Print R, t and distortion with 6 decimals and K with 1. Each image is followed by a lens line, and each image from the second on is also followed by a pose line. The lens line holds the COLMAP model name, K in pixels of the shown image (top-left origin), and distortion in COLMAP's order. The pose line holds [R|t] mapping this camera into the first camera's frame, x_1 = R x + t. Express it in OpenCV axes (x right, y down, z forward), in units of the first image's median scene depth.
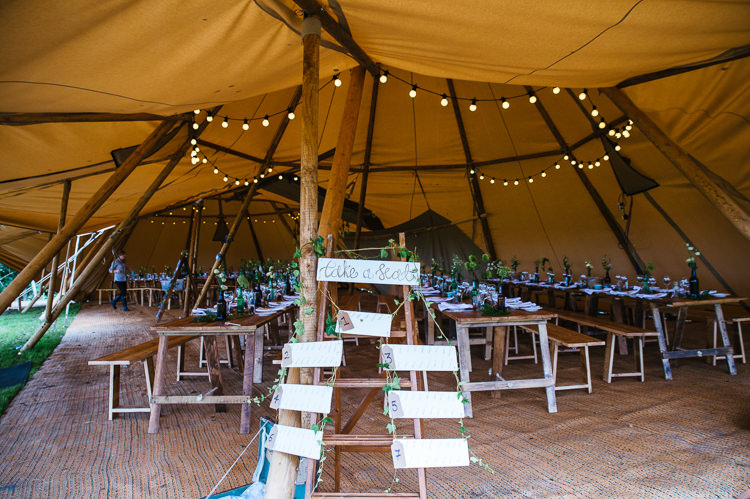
lens RADIAL K [[519.2, 0, 375.0], [0, 519.2, 249.5], [0, 0, 1]] dist [-0.004560, -0.001296]
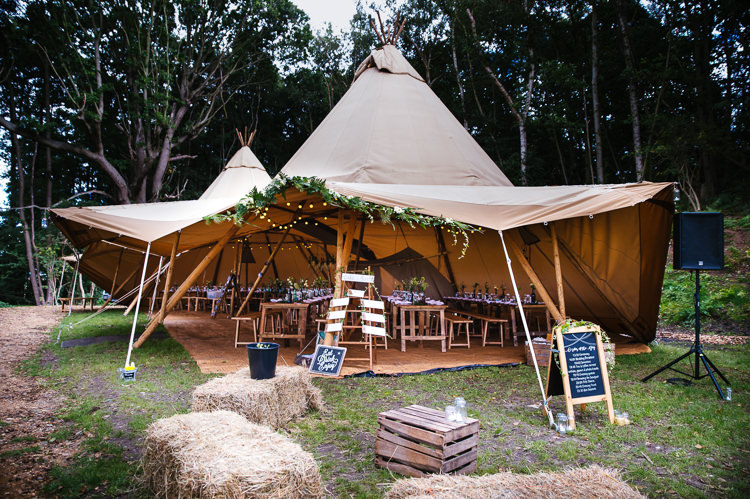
lens RADIAL K [[519.2, 0, 375.0], [0, 519.2, 249.5], [0, 0, 1]] dist [-0.004560, -0.001296]
pose [[0.999287, 0.037727, -0.001168, 0.087240], [-0.037738, 0.997997, -0.050781, 0.025287], [-0.000750, 0.050789, 0.998709, -2.143810]]
